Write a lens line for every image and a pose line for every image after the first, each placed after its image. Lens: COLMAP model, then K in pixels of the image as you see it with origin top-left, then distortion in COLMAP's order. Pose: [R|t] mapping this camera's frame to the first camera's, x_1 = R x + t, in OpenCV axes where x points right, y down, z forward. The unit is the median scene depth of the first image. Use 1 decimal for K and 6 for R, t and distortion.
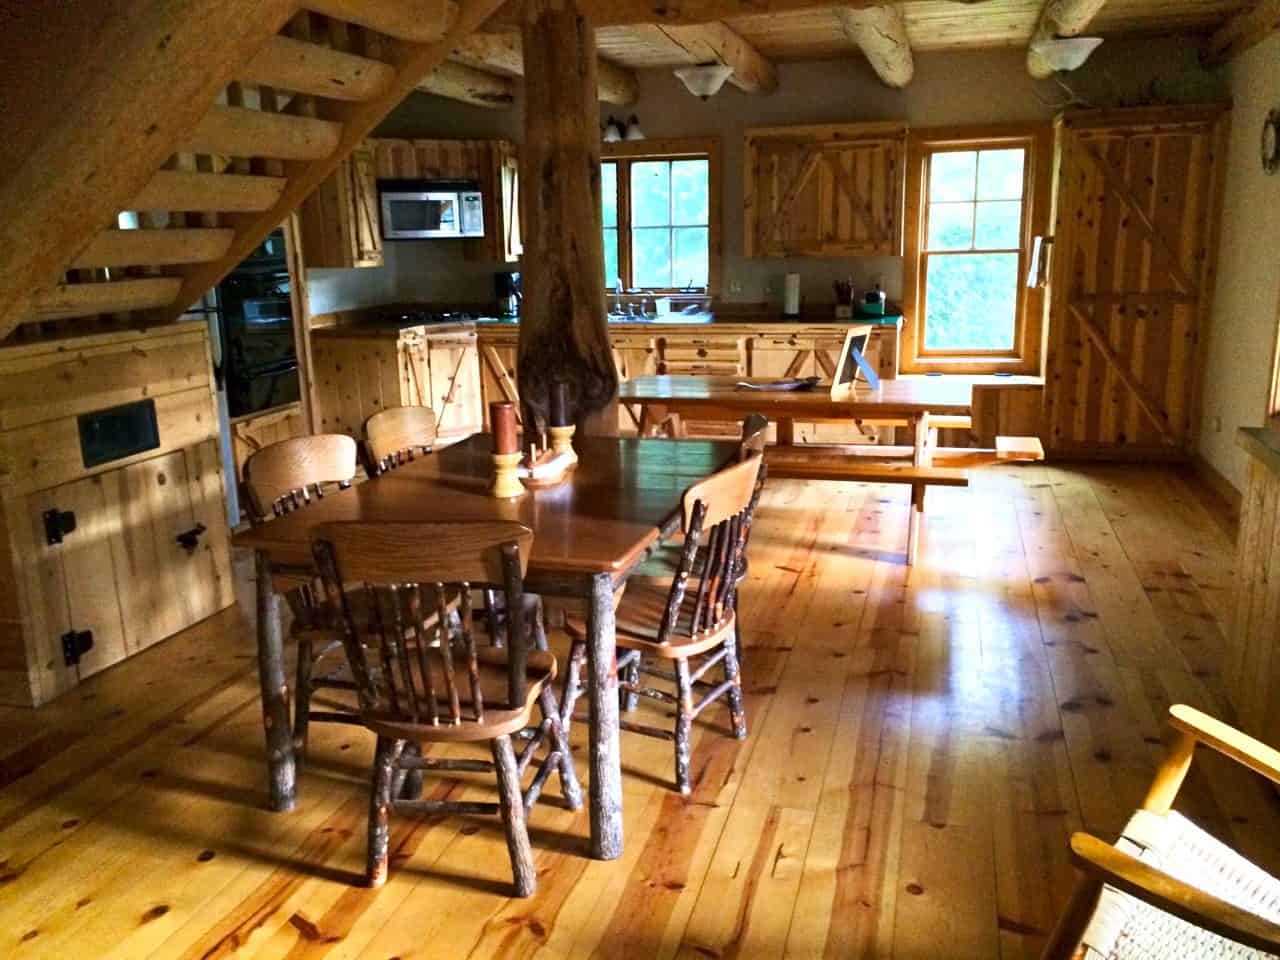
lens RADIAL K [[1032.9, 0, 637.6], [0, 1032.9, 472.8], [0, 0, 1]] dist [0.016444, -0.012185]
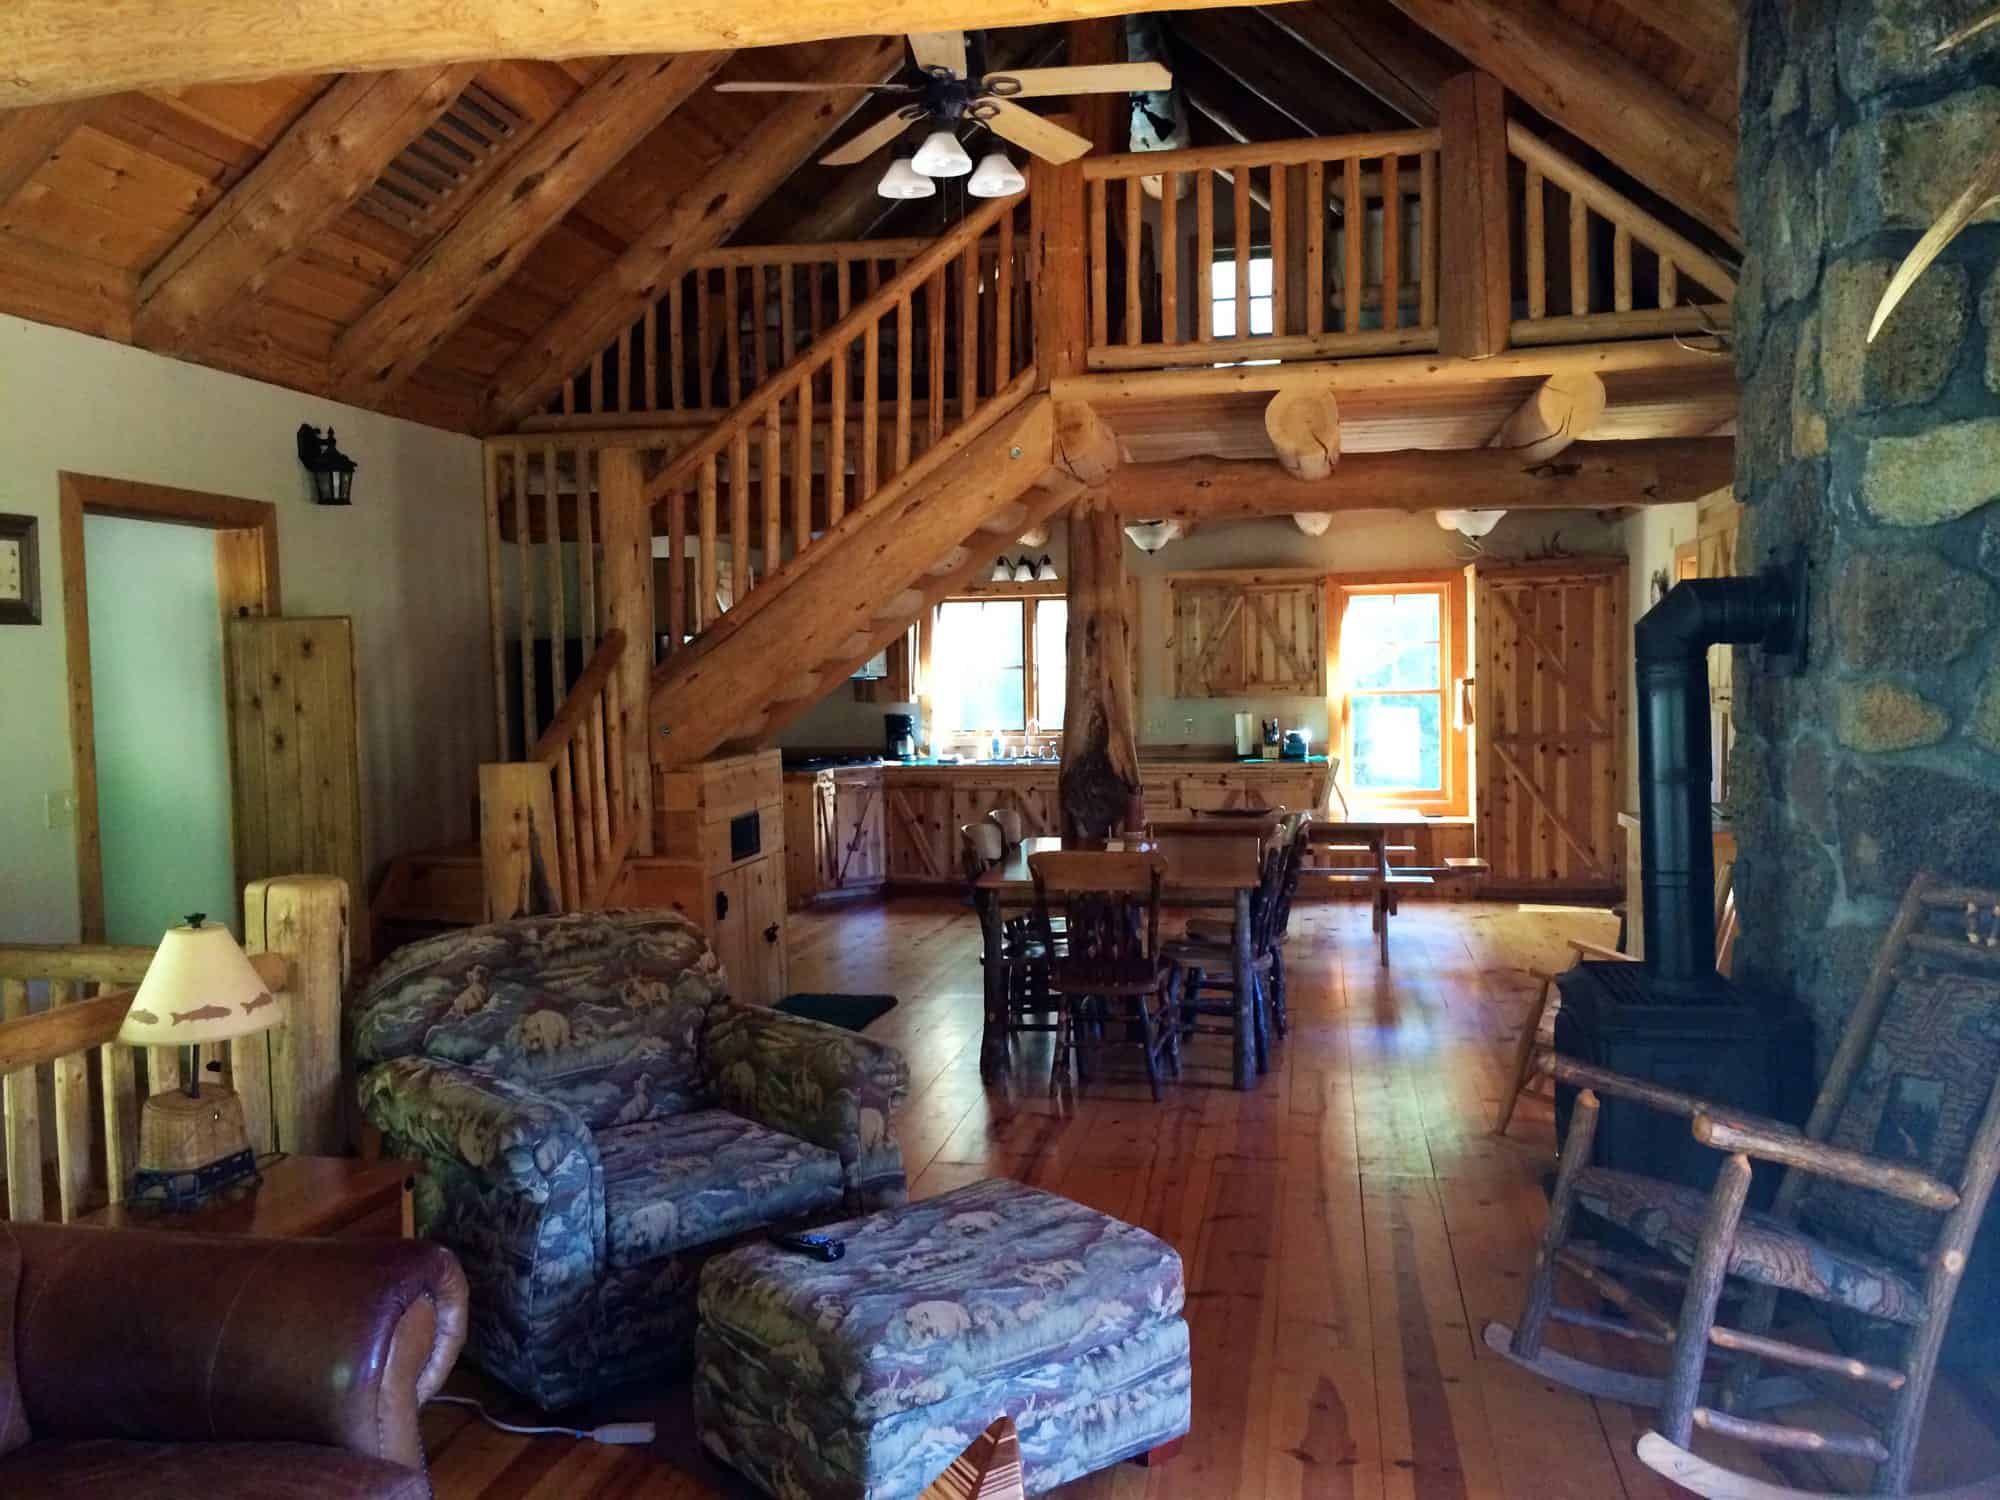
lens RADIAL K [[1614.0, 0, 983.8], [0, 1614.0, 752.3], [0, 0, 1]] dist [0.016444, -0.012185]
pose [[0.995336, -0.000521, 0.096470, -0.227902], [0.017519, 0.984334, -0.175441, 0.112113], [-0.094867, 0.176312, 0.979752, -0.492284]]
